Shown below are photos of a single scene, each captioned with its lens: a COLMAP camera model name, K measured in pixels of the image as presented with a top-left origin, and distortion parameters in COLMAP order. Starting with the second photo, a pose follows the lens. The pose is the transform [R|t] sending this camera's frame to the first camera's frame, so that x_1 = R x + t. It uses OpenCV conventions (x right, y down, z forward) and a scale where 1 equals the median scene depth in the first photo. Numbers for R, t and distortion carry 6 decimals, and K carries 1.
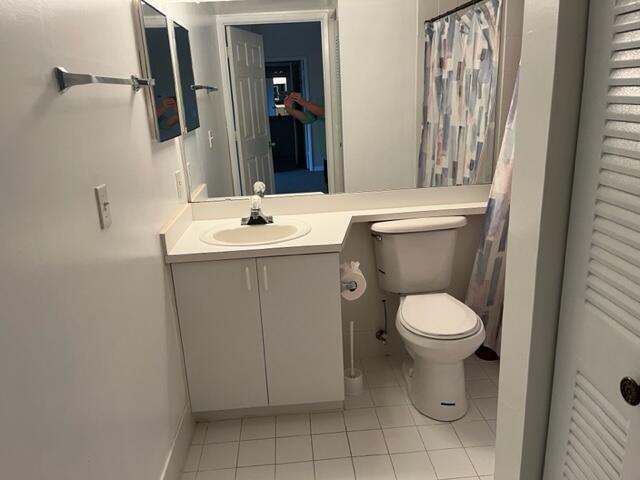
lens RADIAL K [[488.7, 0, 318.3], [0, 488.7, 241.0], [0, 0, 1]] dist [0.047756, -0.057394]
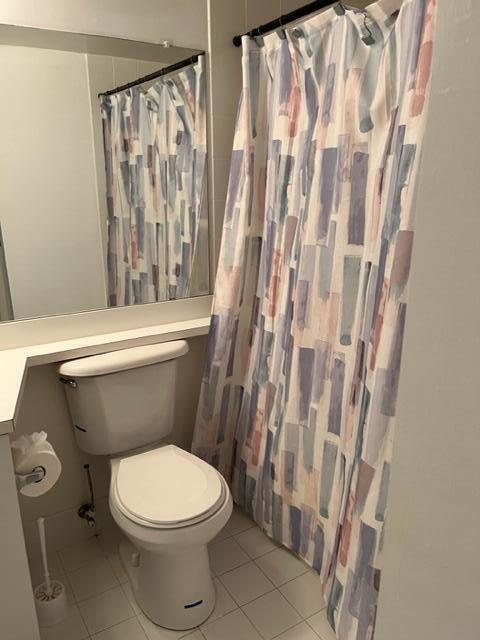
lens RADIAL K [[488.7, 0, 240.9], [0, 488.7, 324.5], [0, 0, 1]] dist [0.047756, -0.057394]
pose [[0.882975, -0.083840, 0.461873, 0.019289], [0.092760, 0.995683, 0.003405, -0.063220], [-0.460164, 0.039837, 0.886940, 0.250085]]
